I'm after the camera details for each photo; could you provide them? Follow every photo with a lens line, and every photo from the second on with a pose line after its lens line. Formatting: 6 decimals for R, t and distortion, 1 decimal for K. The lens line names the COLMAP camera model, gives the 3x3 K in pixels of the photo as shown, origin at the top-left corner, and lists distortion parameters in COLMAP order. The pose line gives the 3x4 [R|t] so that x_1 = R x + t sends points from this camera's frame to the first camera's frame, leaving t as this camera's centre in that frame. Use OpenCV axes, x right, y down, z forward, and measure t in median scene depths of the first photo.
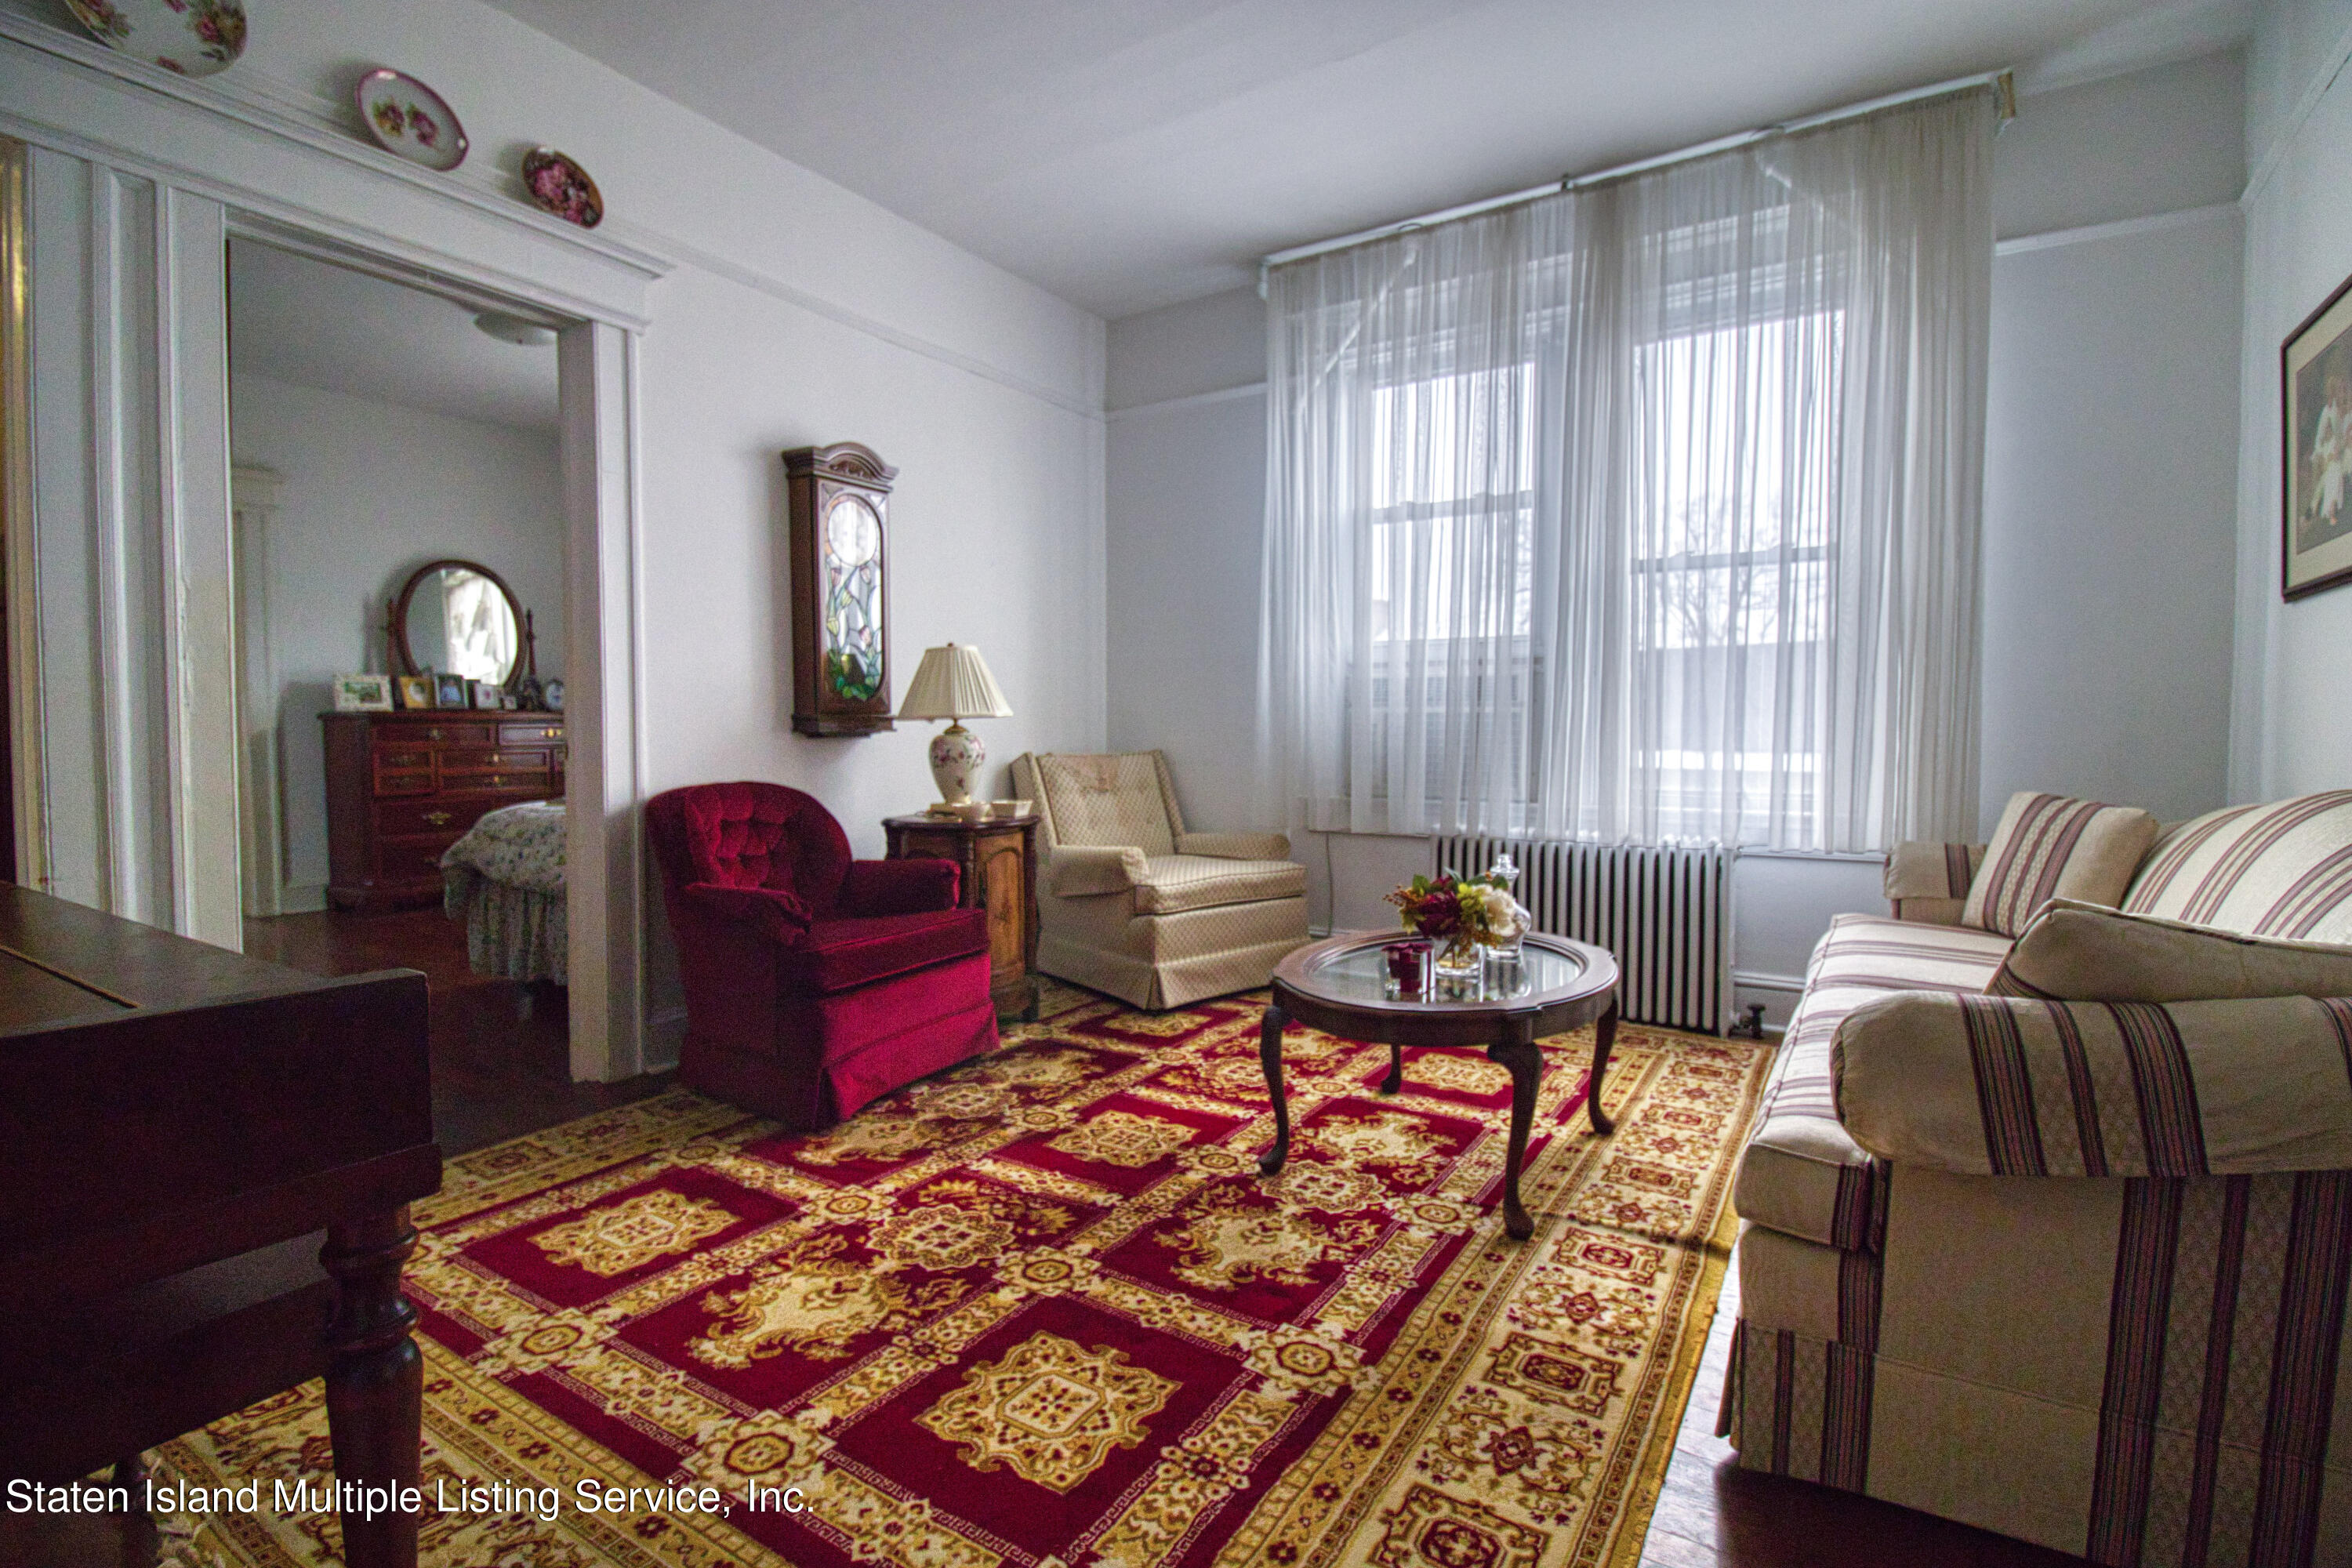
lens RADIAL K [[1107.7, 0, 1174.0], [0, 1107.7, 781.2], [0, 0, 1]] dist [-0.002432, -0.011069]
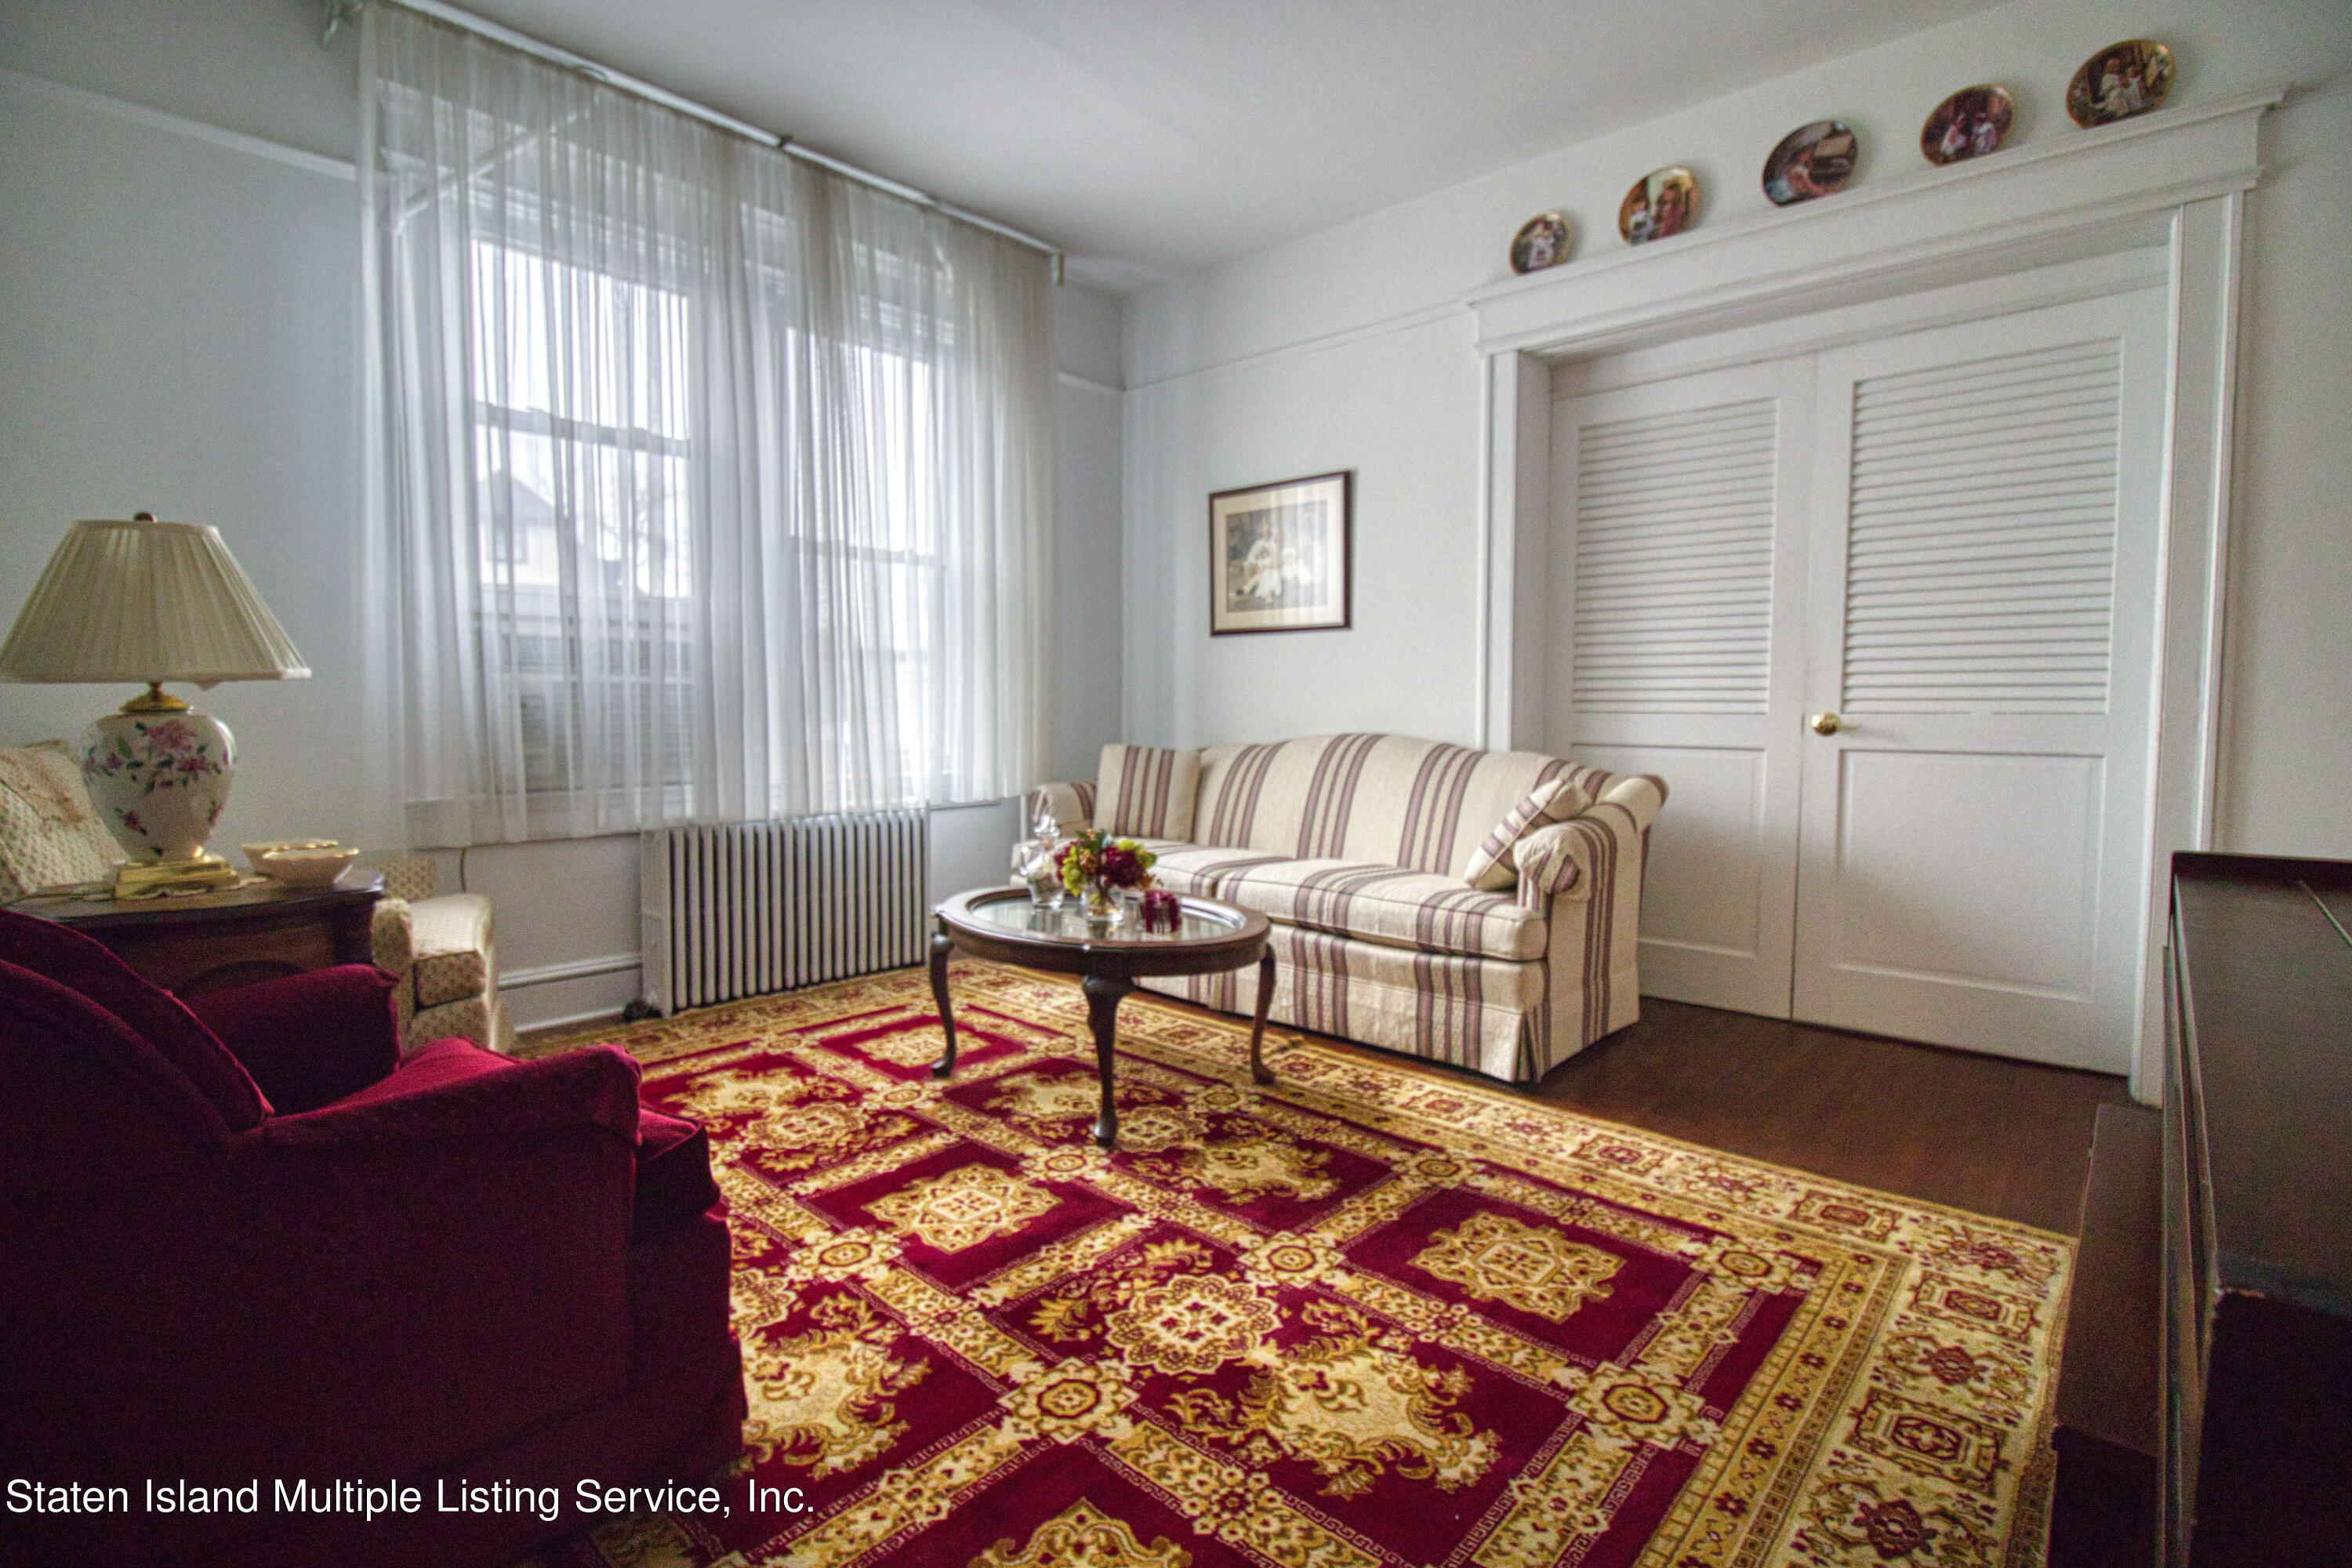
lens RADIAL K [[1107.7, 0, 1189.1], [0, 1107.7, 789.1], [0, 0, 1]] dist [-0.002432, -0.011069]
pose [[0.151522, -0.074441, 0.985647, -0.866413], [0.042794, 0.996719, 0.068698, -0.036493], [-0.987527, 0.031771, 0.154210, 0.751592]]
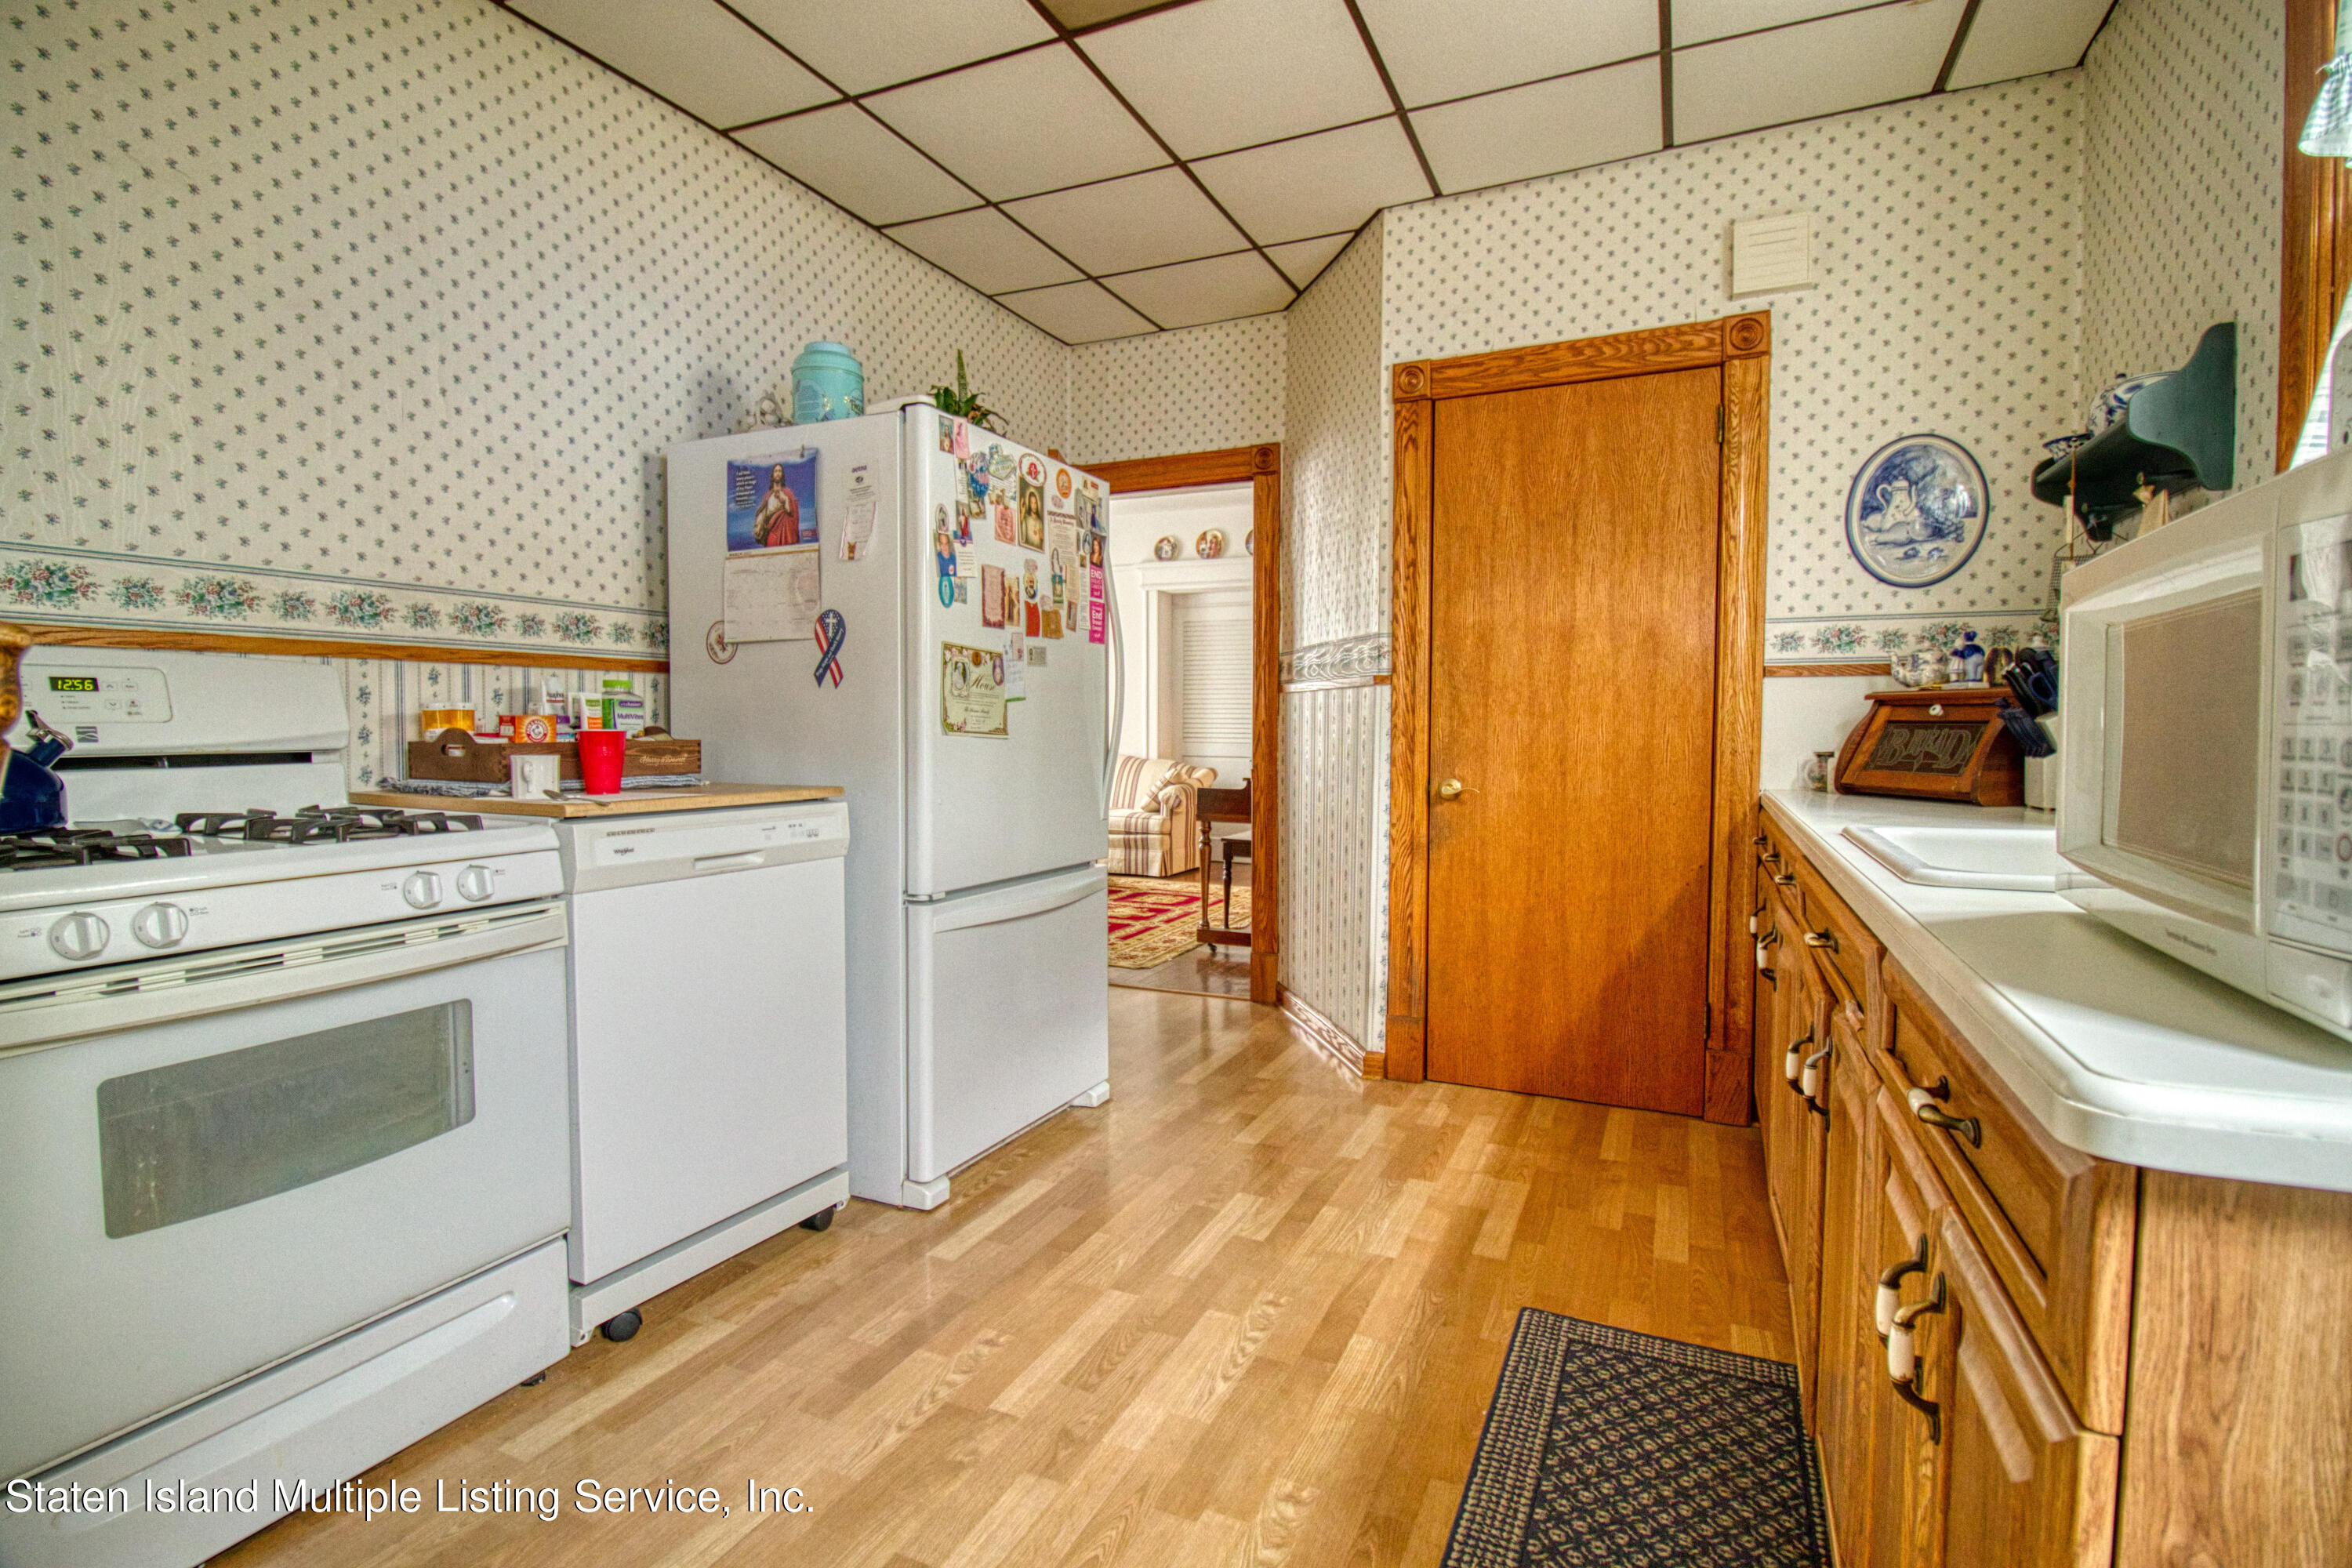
lens RADIAL K [[1107.7, 0, 1180.6], [0, 1107.7, 777.6], [0, 0, 1]] dist [-0.002432, -0.011069]
pose [[-0.144169, -0.039523, 0.988764, -2.875687], [0.038106, 0.998239, 0.045458, -0.066248], [-0.988819, 0.044231, -0.142409, 0.990797]]
